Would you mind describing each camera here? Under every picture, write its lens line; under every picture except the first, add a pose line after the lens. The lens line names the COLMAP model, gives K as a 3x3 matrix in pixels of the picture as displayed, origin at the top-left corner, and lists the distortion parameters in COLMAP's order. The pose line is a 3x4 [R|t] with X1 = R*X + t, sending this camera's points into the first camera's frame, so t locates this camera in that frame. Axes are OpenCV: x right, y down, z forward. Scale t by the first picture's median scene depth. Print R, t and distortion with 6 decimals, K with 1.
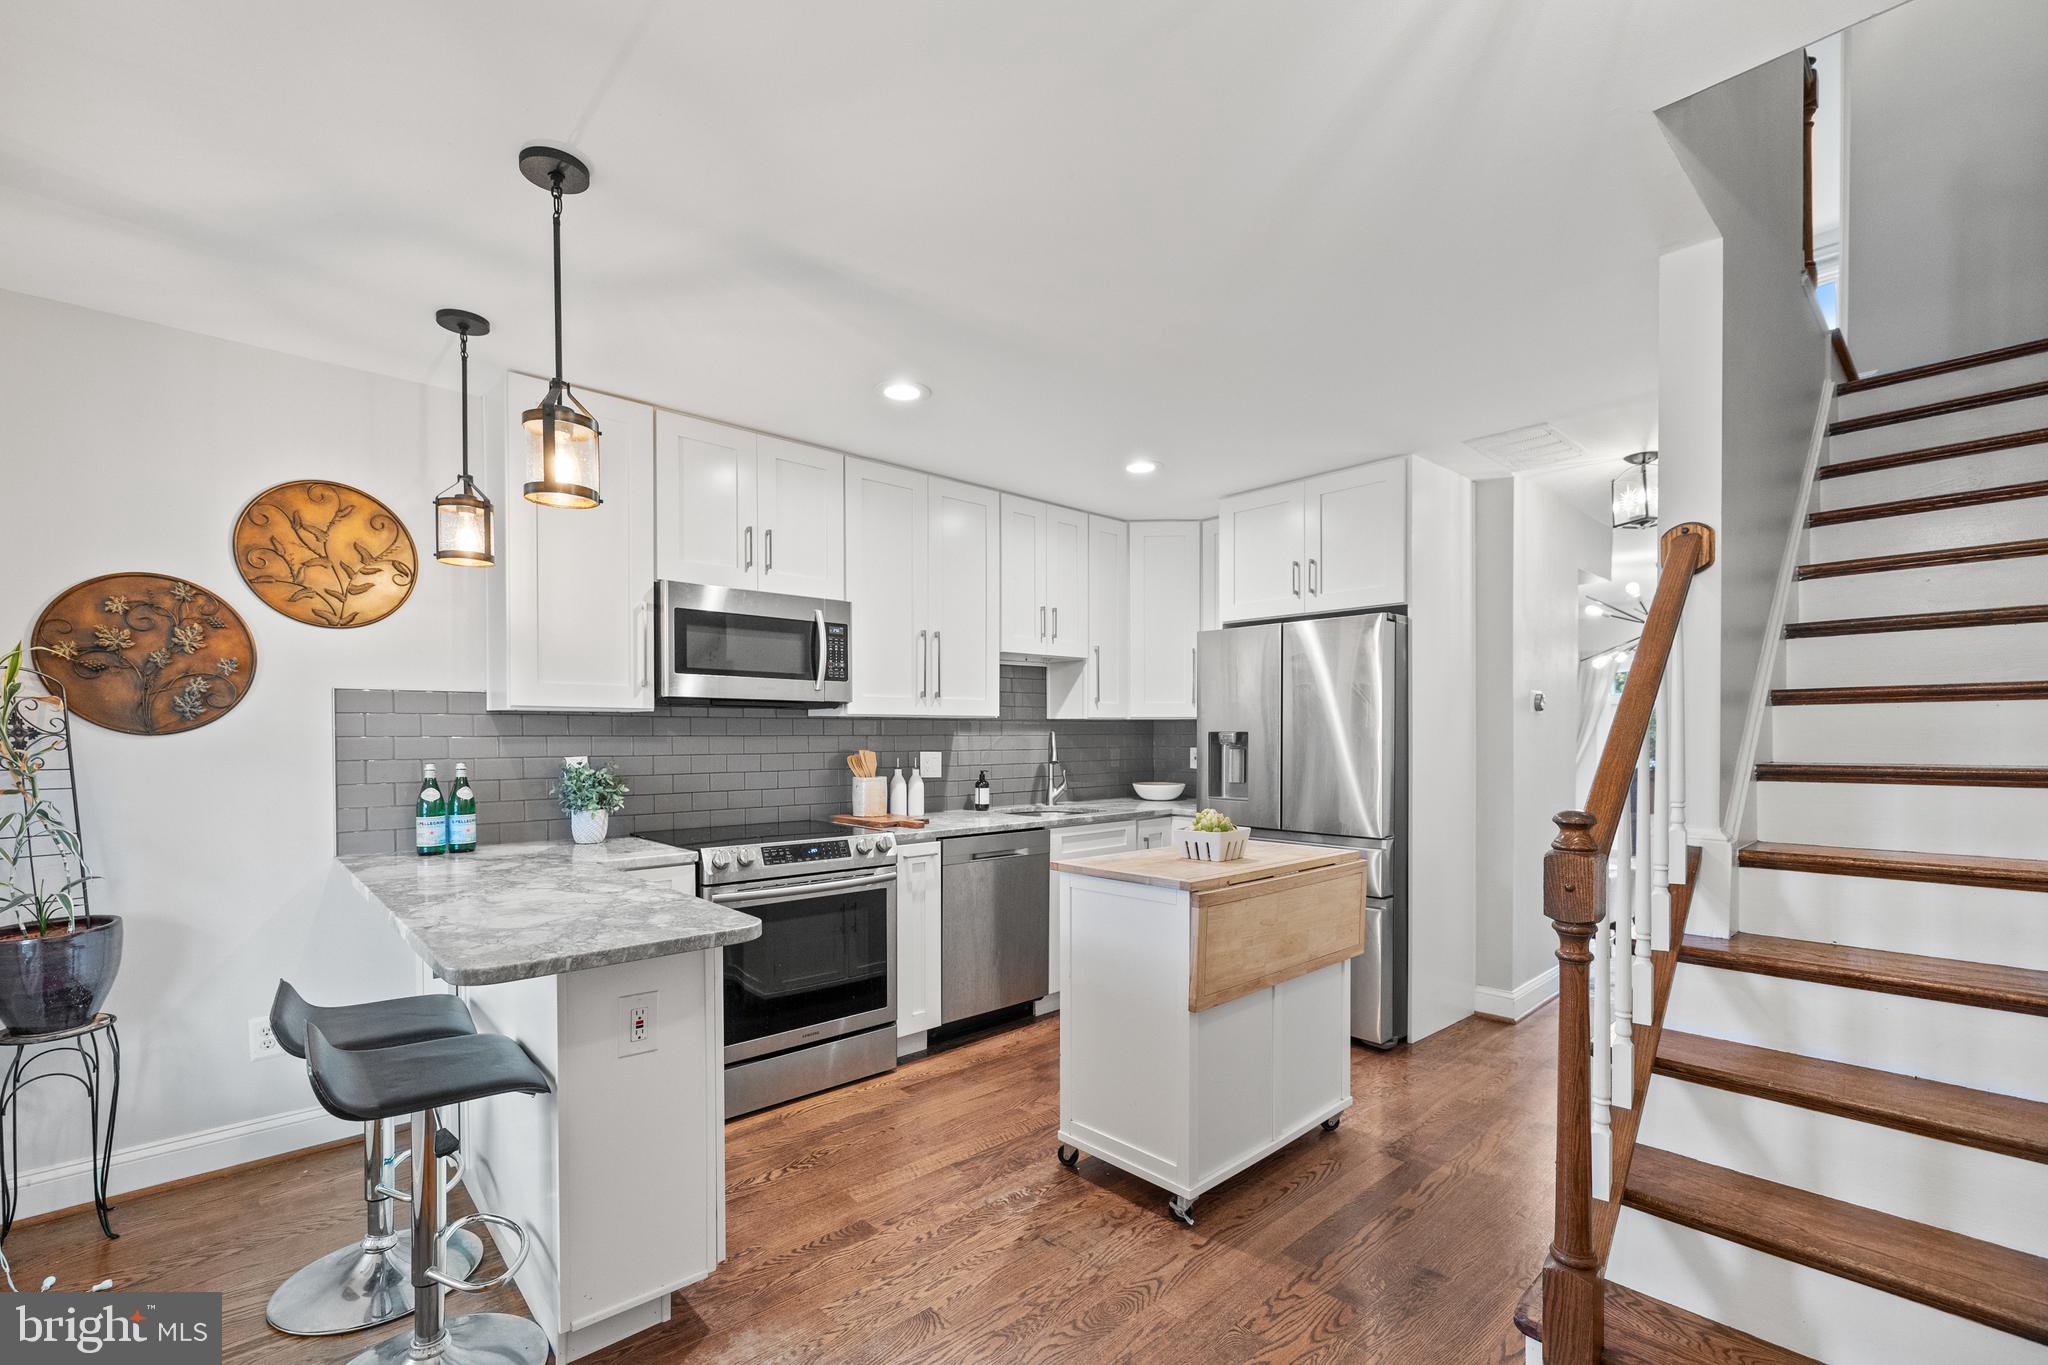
lens RADIAL K [[888.8, 0, 1016.2], [0, 888.8, 732.0], [0, 0, 1]] dist [0.002432, 0.000183]
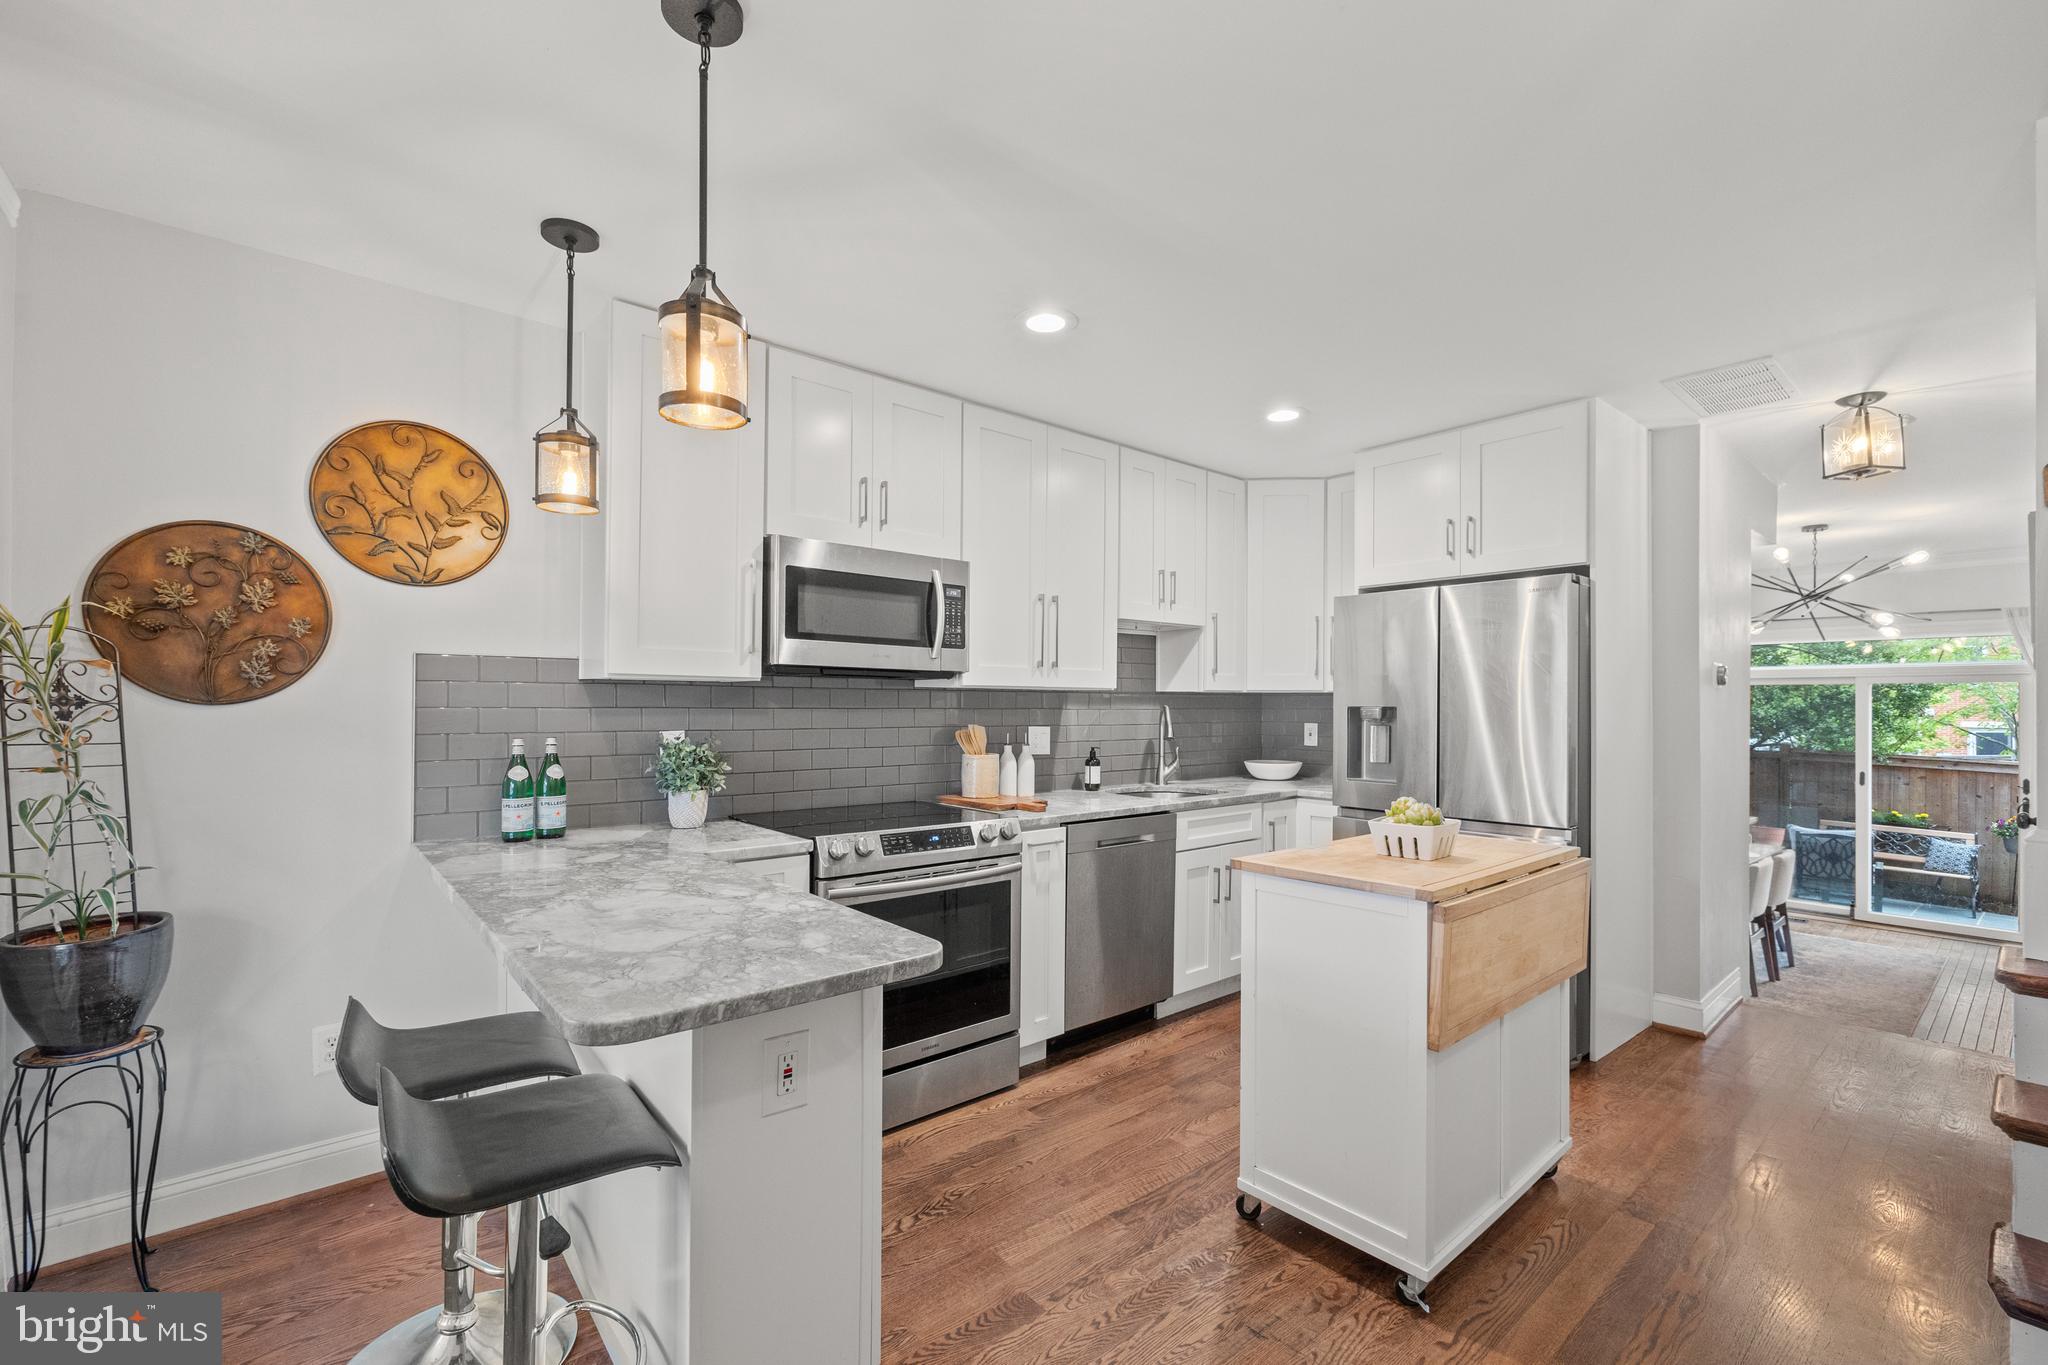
lens RADIAL K [[868.8, 0, 1024.0], [0, 868.8, 682.5], [0, 0, 1]] dist [0.000738, 0.000383]
pose [[0.999404, 0.004429, -0.034220, -0.129497], [-0.005305, 0.999660, -0.025529, -0.000660], [0.034096, 0.025696, 0.999088, 0.154539]]
